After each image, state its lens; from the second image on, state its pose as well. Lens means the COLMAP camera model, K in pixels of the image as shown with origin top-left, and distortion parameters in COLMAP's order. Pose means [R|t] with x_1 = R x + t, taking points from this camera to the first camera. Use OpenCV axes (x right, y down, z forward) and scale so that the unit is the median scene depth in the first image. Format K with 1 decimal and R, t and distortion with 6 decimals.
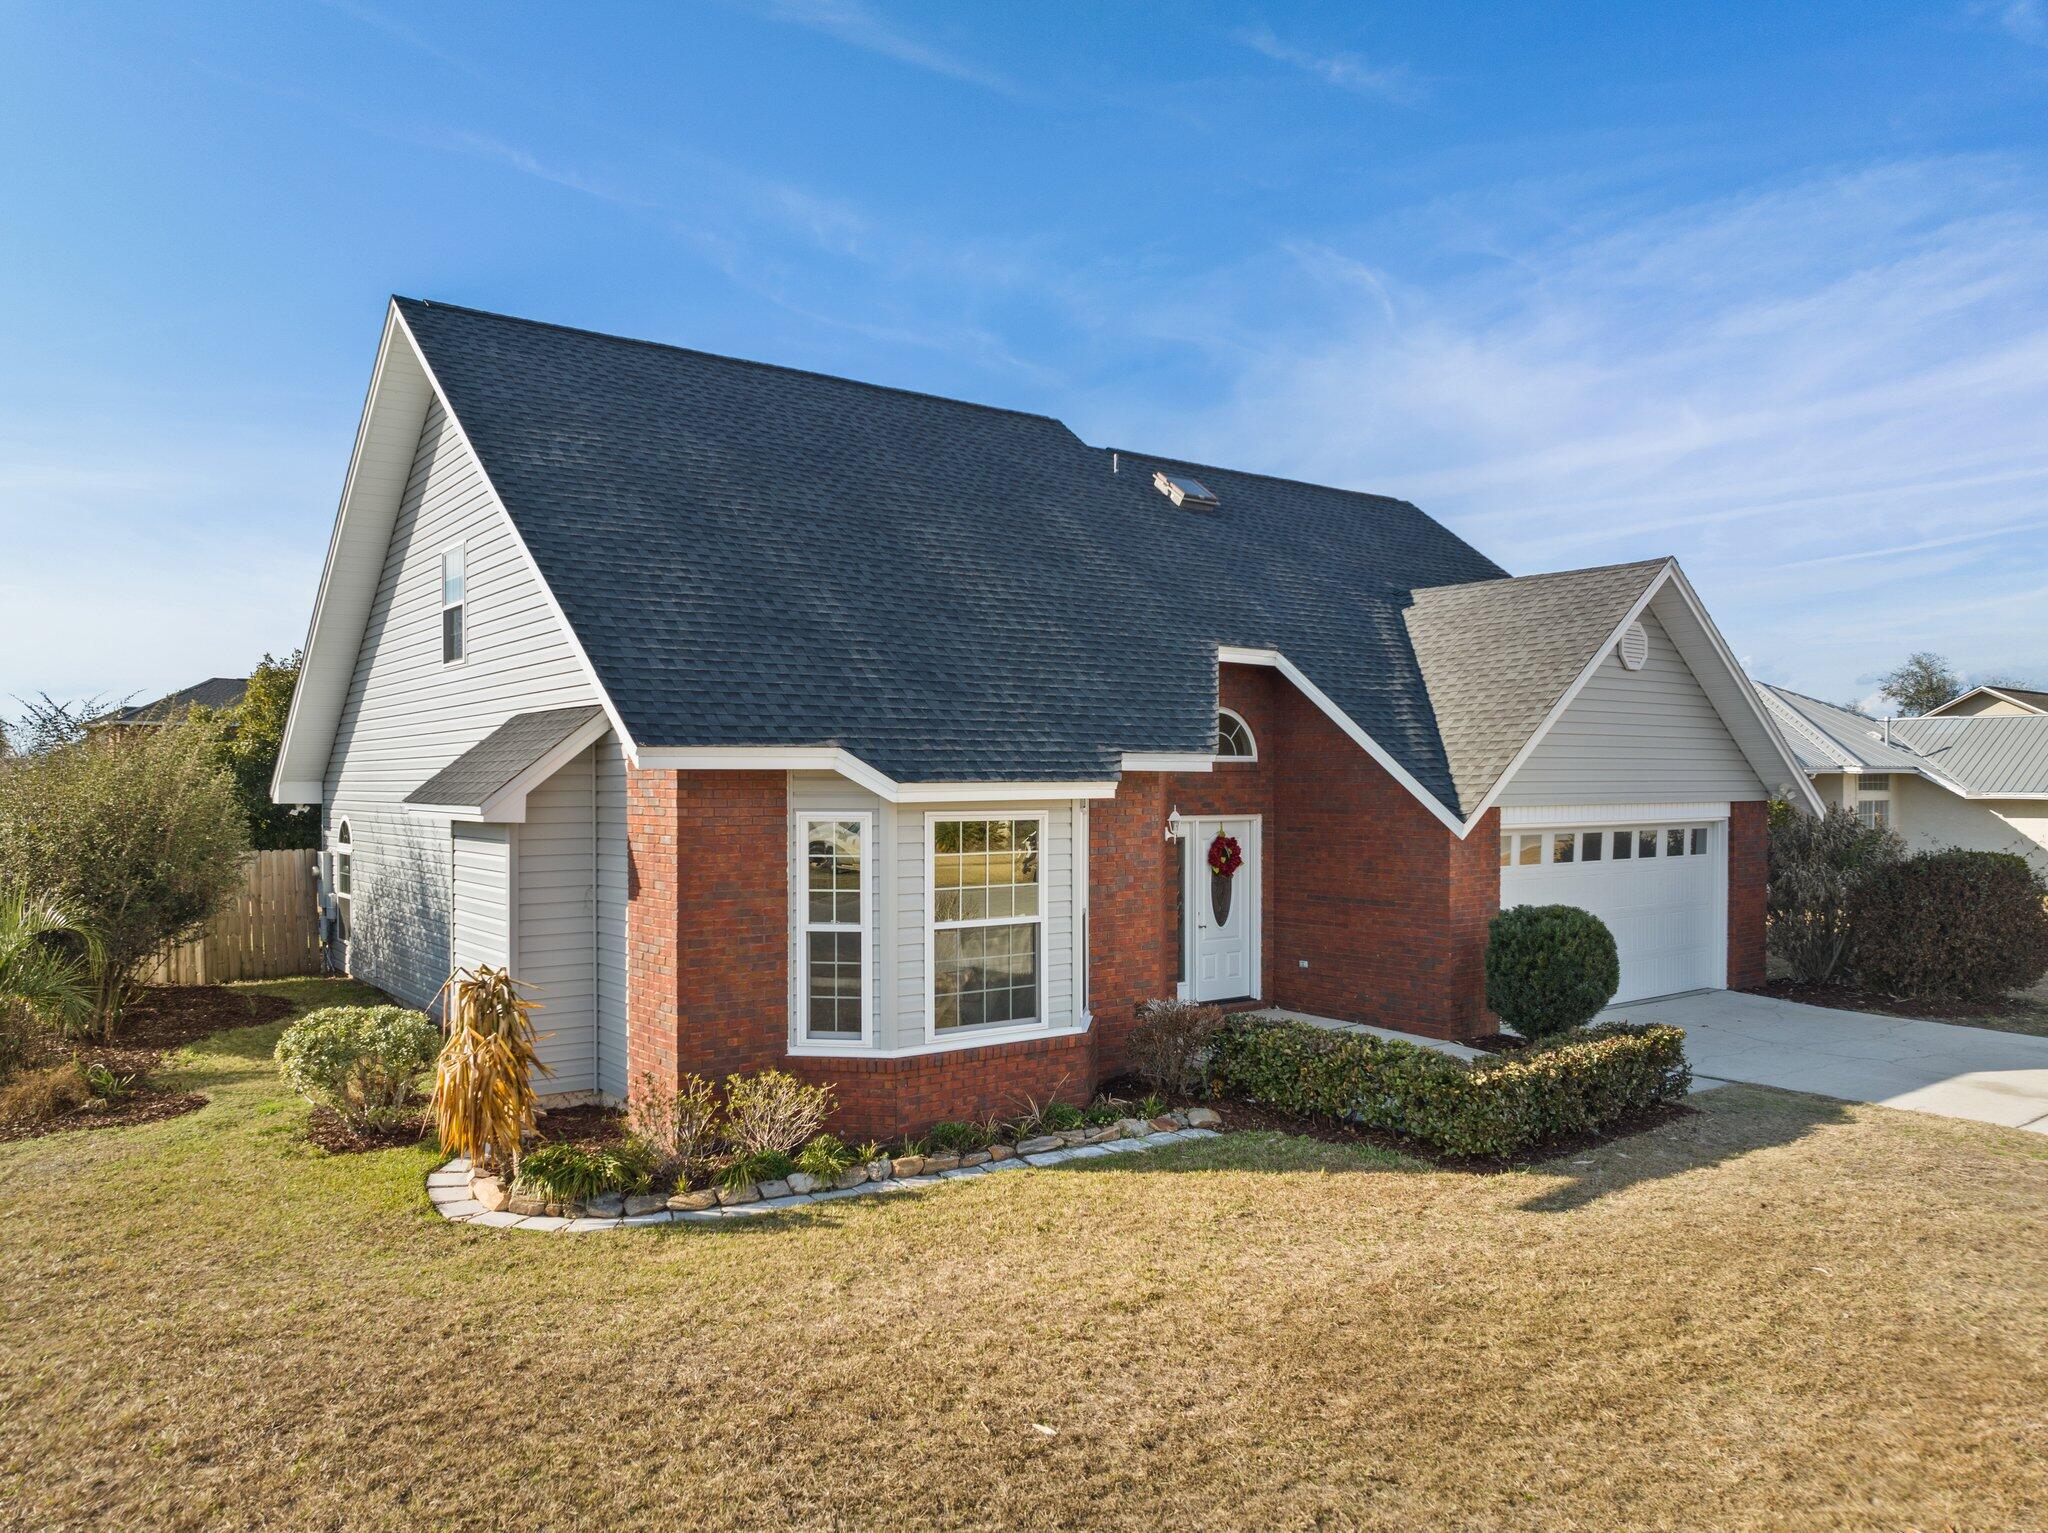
lens RADIAL K [[1401.9, 0, 1023.3], [0, 1401.9, 774.9], [0, 0, 1]] dist [-0.042216, 0.000091]
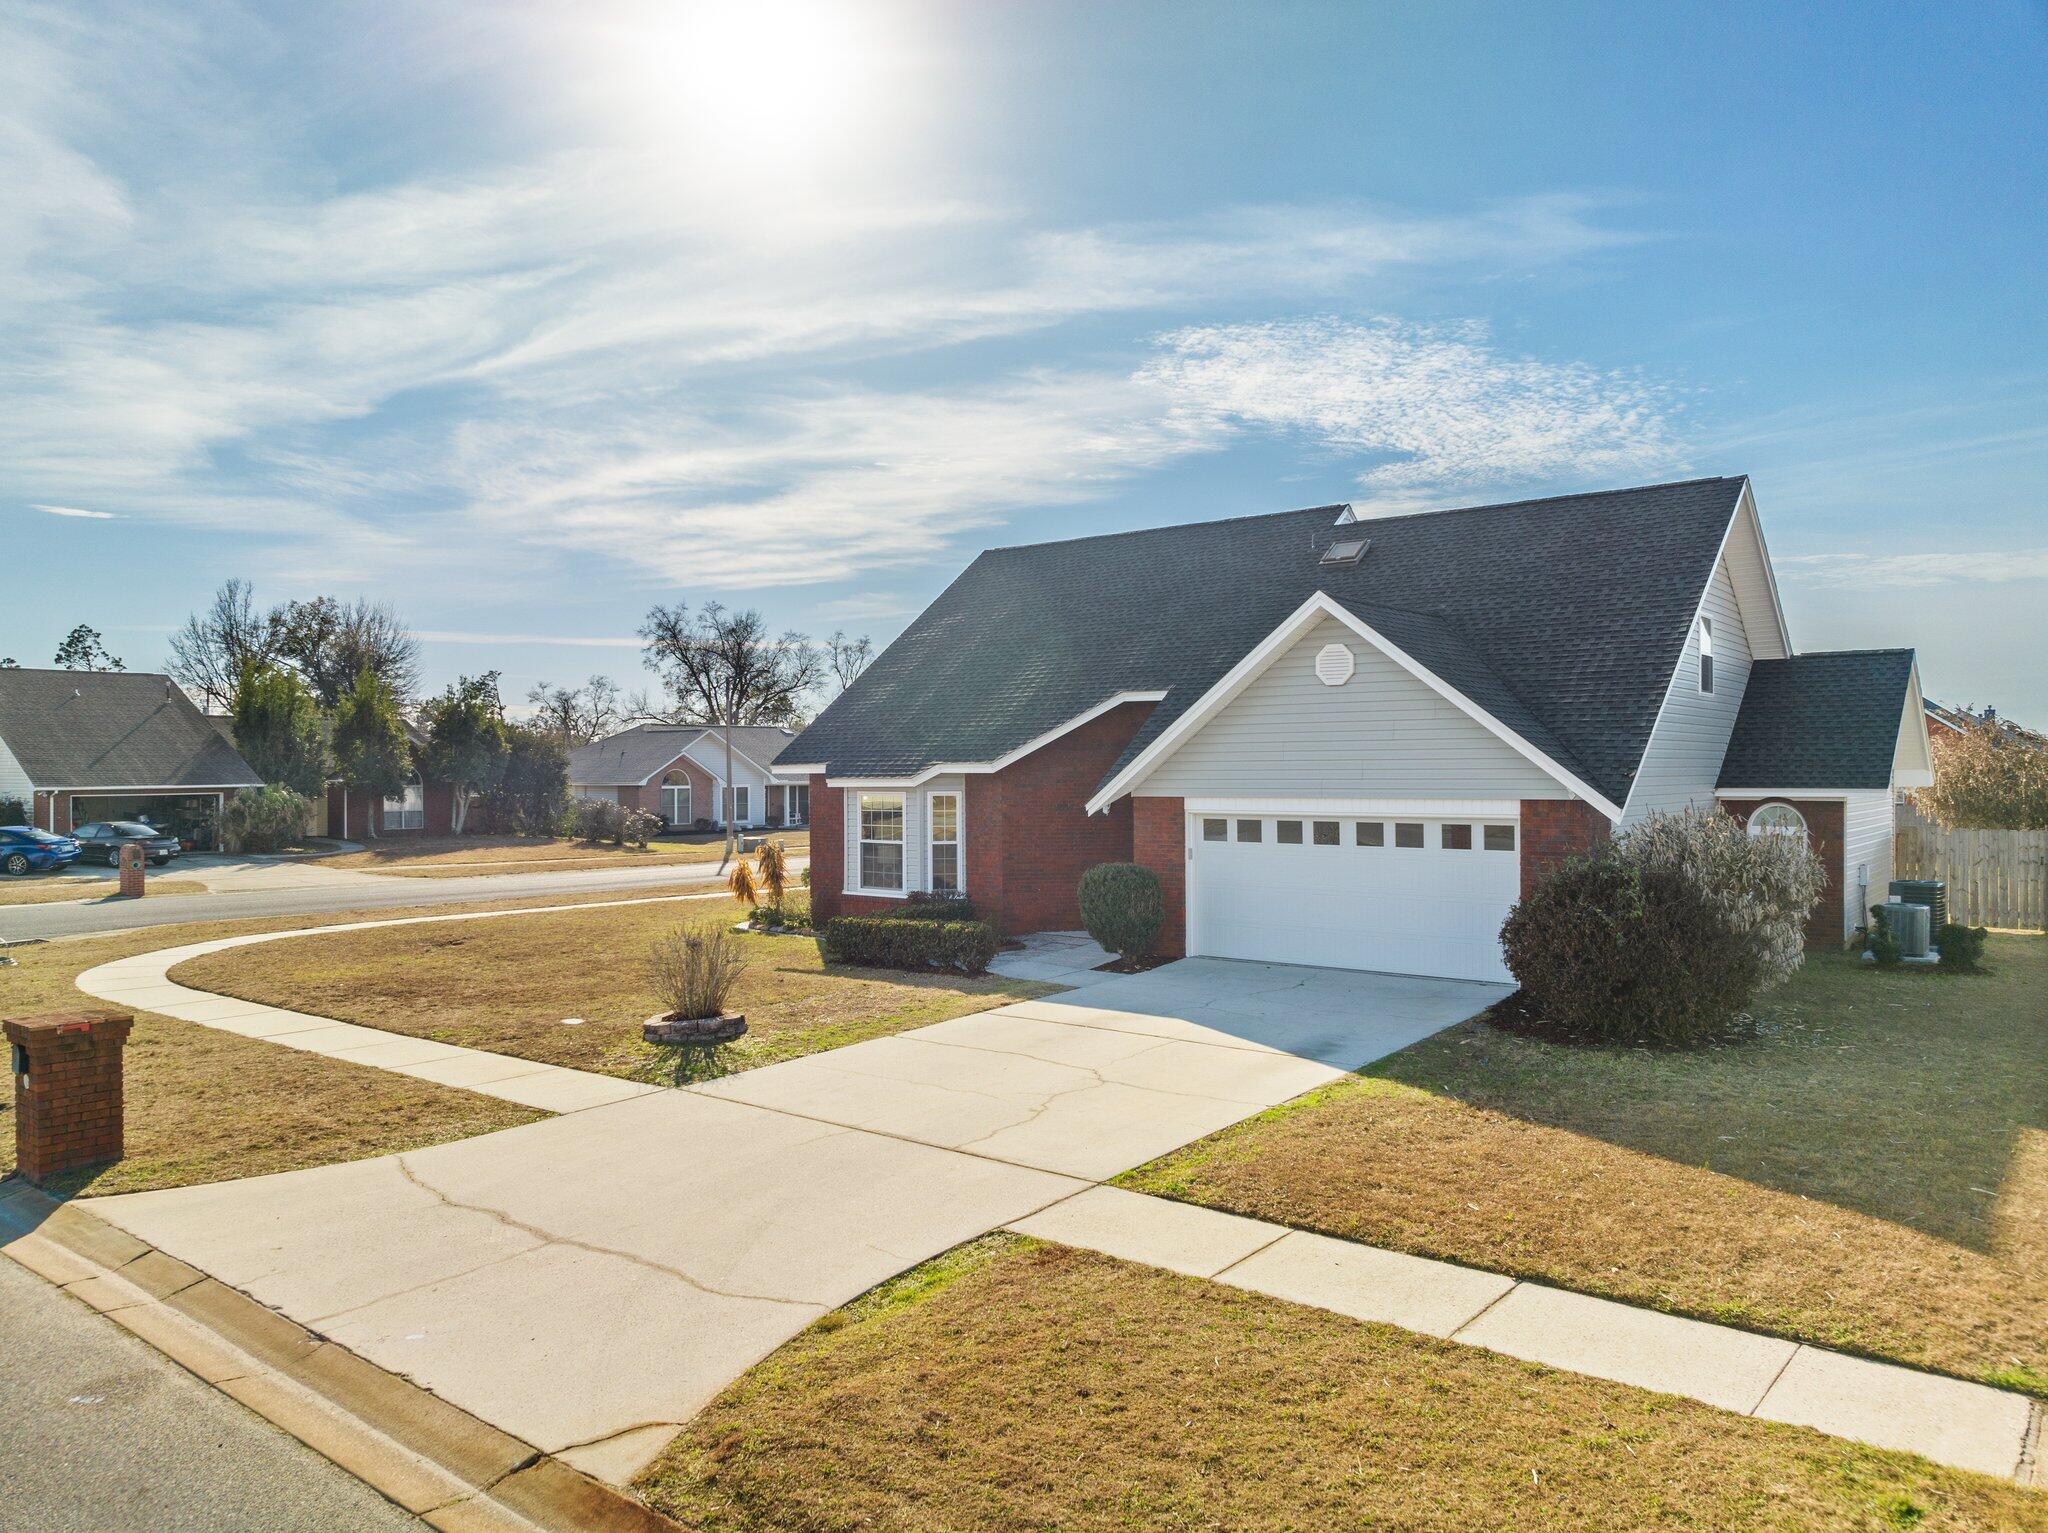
lens RADIAL K [[1730.2, 0, 1019.8], [0, 1730.2, 768.3], [0, 0, 1]] dist [0.002273, -0.000119]
pose [[0.214741, 0.004380, -0.976661, 2.572644], [0.013387, 0.999883, 0.007428, -0.026950], [0.976579, -0.014670, 0.214657, 0.595269]]
